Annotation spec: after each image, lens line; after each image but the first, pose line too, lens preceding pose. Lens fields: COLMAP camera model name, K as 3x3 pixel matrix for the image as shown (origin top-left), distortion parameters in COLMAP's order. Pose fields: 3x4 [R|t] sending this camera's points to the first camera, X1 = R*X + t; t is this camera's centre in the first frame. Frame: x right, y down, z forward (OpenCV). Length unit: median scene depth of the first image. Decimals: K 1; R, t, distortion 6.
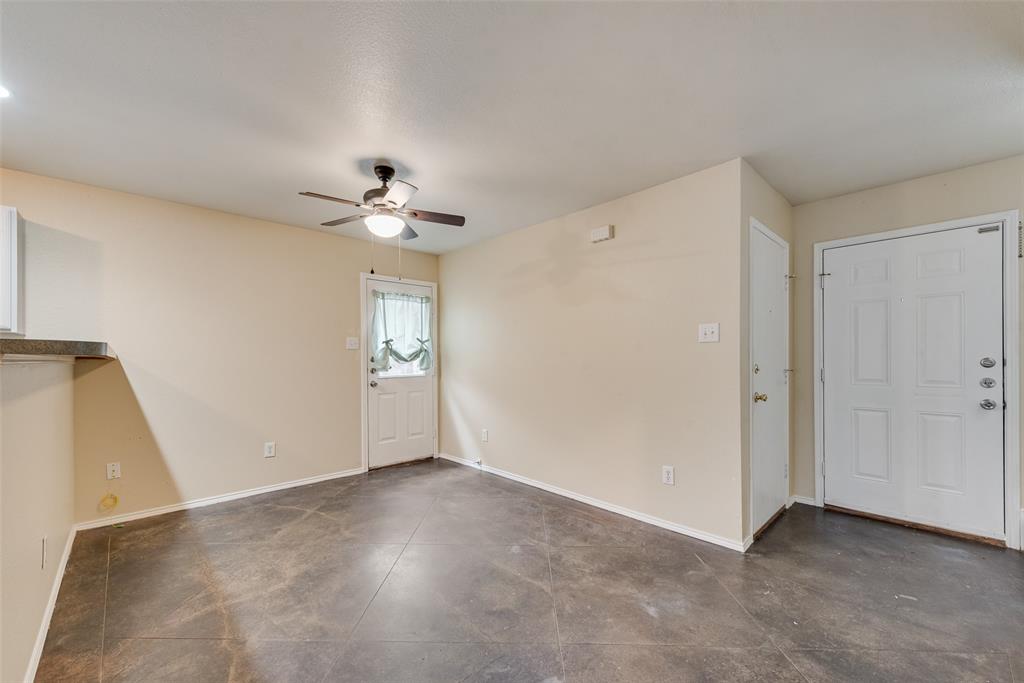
lens RADIAL K [[404.4, 0, 515.8], [0, 404.4, 351.1], [0, 0, 1]] dist [0.000677, -0.000029]
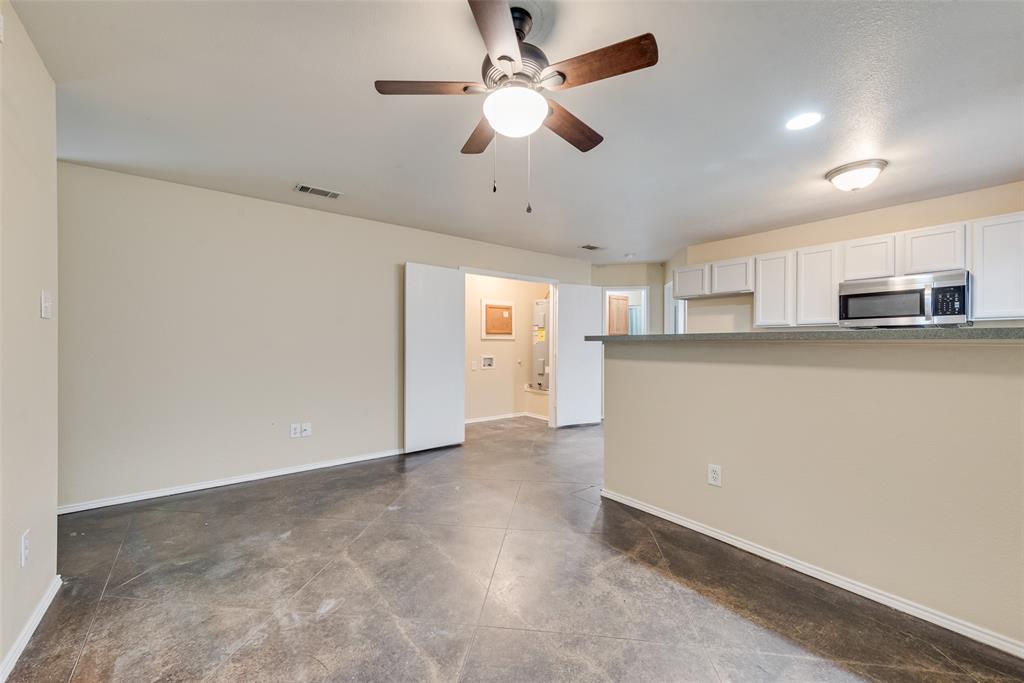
lens RADIAL K [[404.4, 0, 515.8], [0, 404.4, 351.1], [0, 0, 1]] dist [0.000677, -0.000029]
pose [[-0.994392, -0.001774, 0.105738, -0.445719], [-0.001849, 0.999998, -0.000612, 0.040108], [-0.105736, -0.000804, -0.994394, 1.834387]]
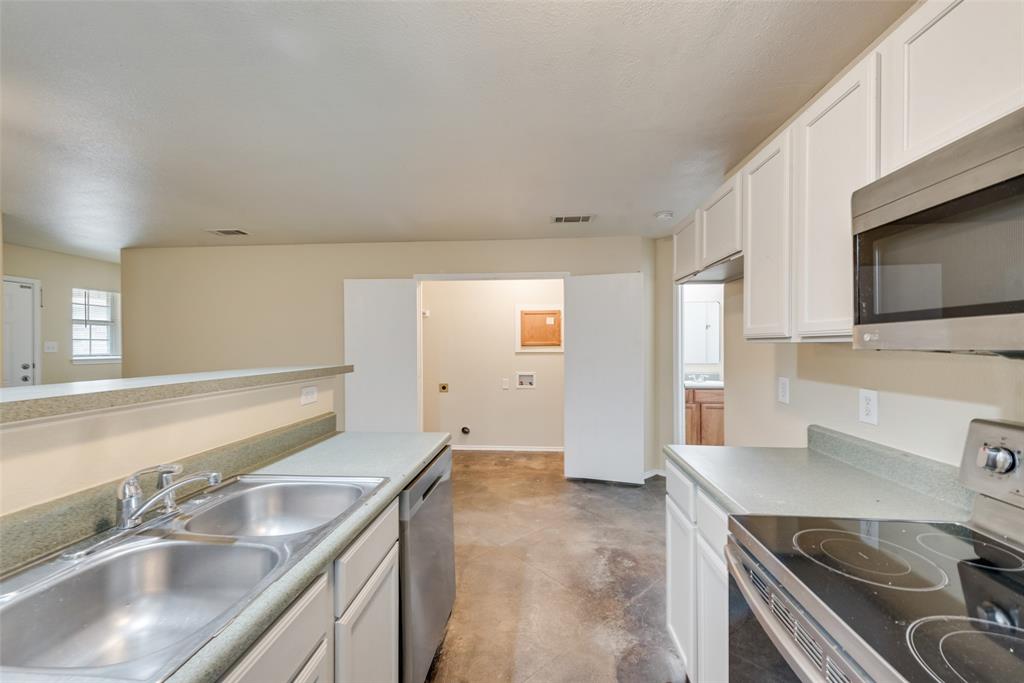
lens RADIAL K [[404.4, 0, 515.8], [0, 404.4, 351.1], [0, 0, 1]] dist [0.000677, -0.000029]
pose [[-0.664468, -0.005904, 0.747293, -1.623692], [-0.004878, 0.999982, 0.003562, -0.057126], [-0.747301, -0.001278, -0.664485, 0.674141]]
